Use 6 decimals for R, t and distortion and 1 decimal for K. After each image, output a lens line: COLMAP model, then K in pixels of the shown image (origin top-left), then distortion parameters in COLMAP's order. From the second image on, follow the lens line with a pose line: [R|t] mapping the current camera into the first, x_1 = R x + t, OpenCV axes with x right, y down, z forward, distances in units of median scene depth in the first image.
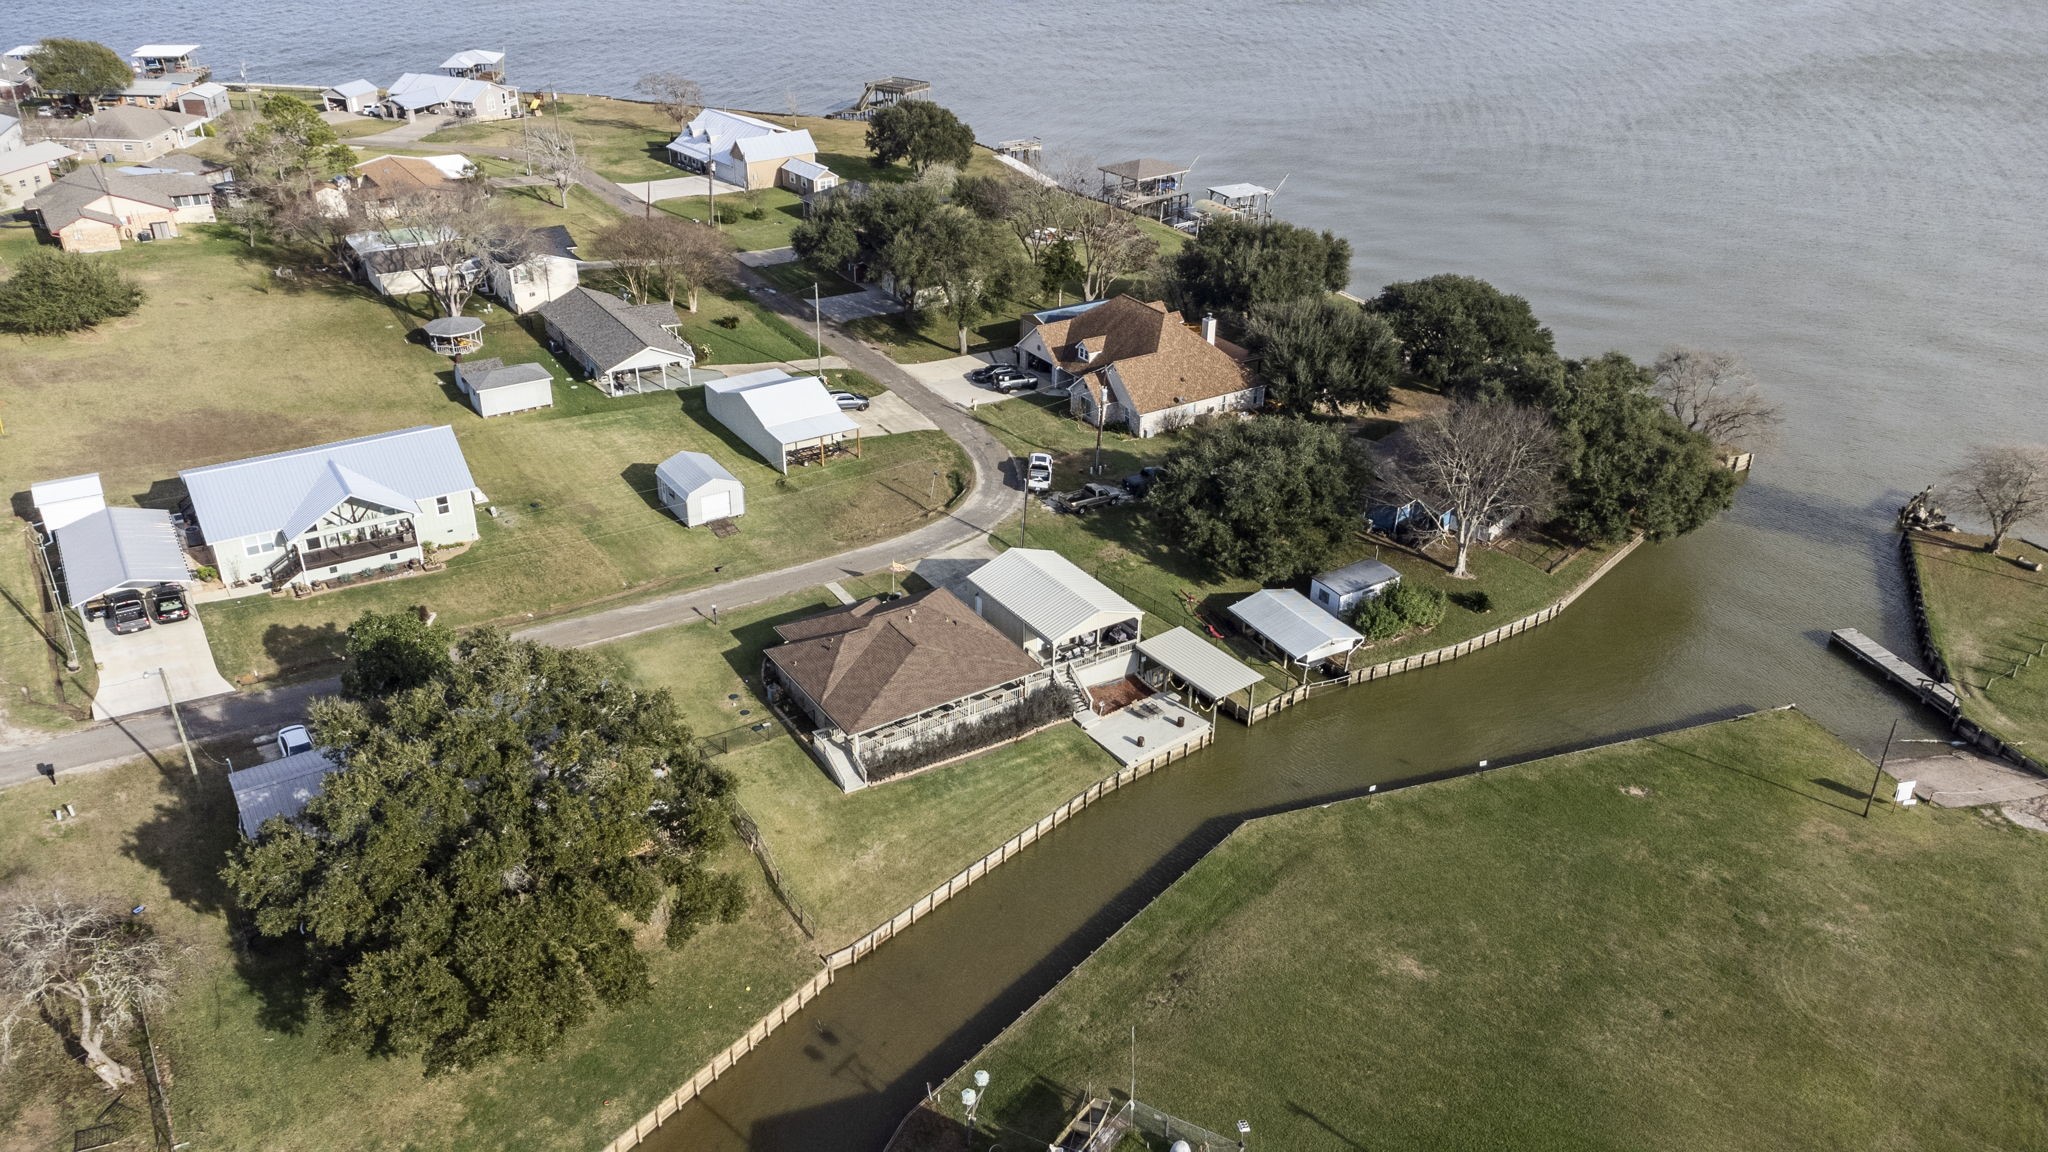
lens RADIAL K [[1513.2, 0, 1024.0], [0, 1513.2, 576.0], [0, 0, 1]] dist [0.045678, 0.005416]
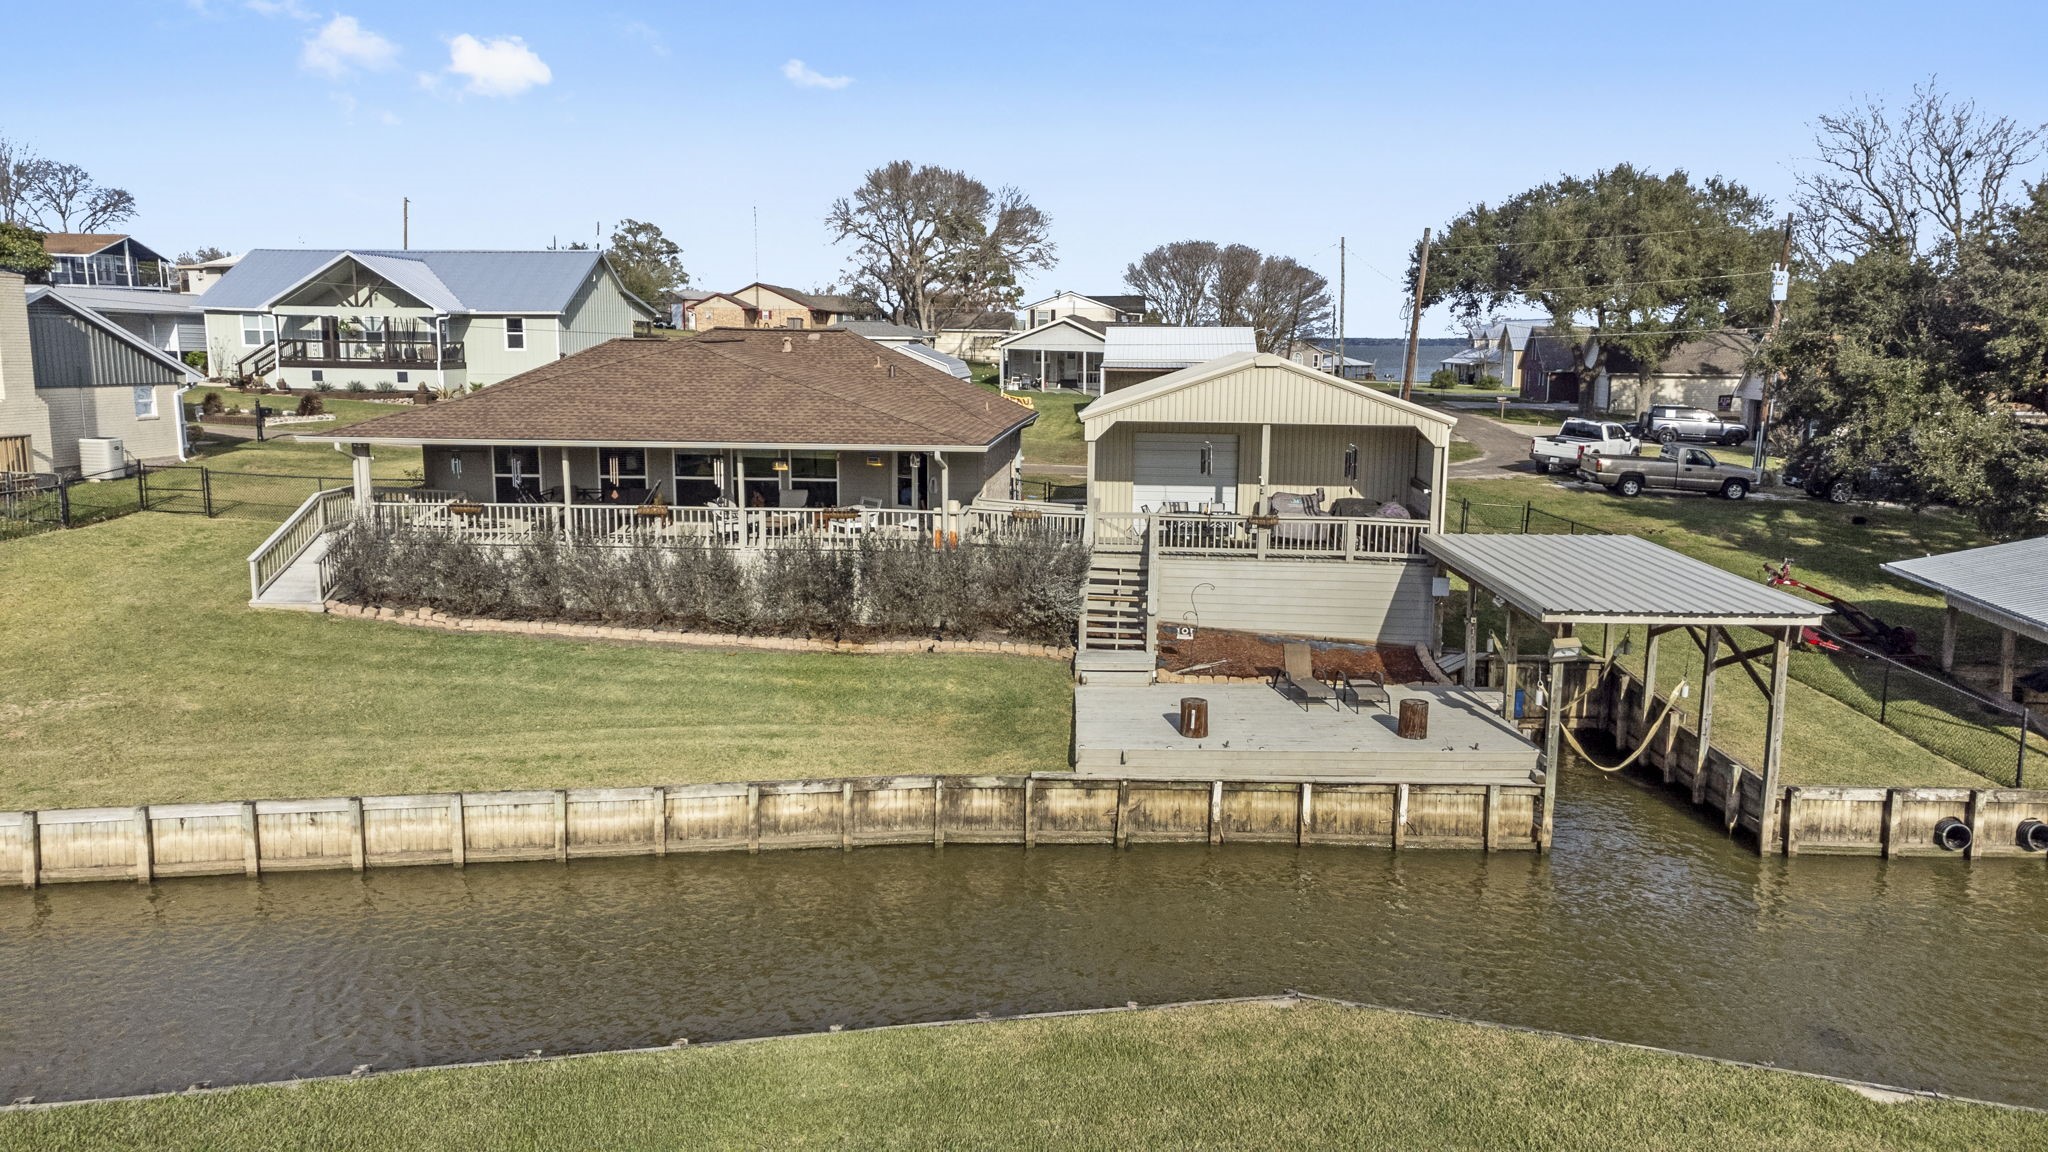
lens RADIAL K [[1513.2, 0, 1024.0], [0, 1513.2, 576.0], [0, 0, 1]] dist [0.045678, 0.005416]
pose [[0.779011, 0.082704, -0.621532, 0.190399], [-0.289246, 0.926888, -0.239196, 0.140753], [0.556308, 0.366112, 0.745978, 0.698253]]
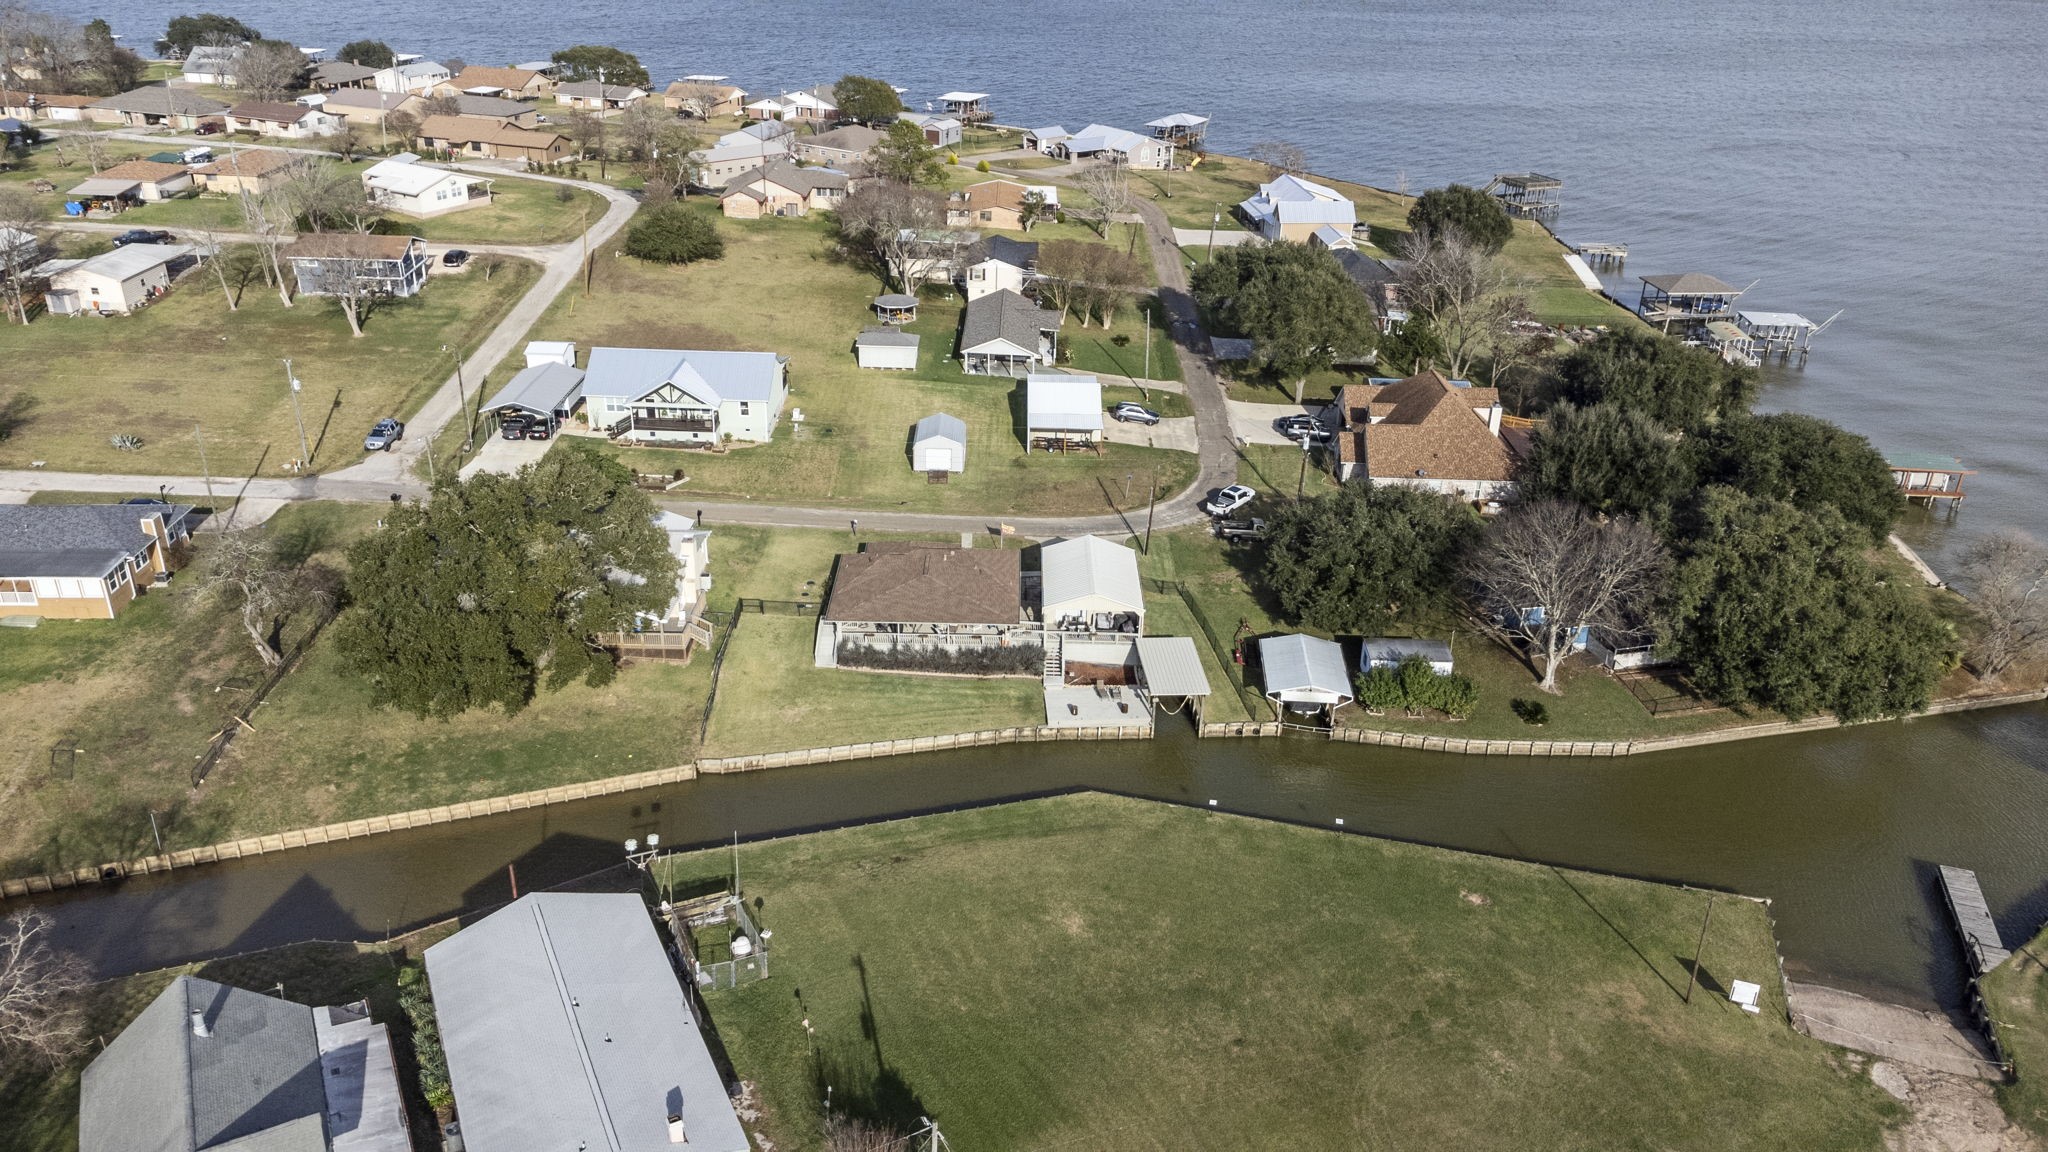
lens RADIAL K [[1513.2, 0, 1024.0], [0, 1513.2, 576.0], [0, 0, 1]] dist [0.045678, 0.005416]
pose [[0.831248, 0.242406, -0.500265, 0.516337], [-0.271187, 0.962398, 0.015727, 0.006472], [0.485267, 0.122593, 0.865729, 0.007027]]
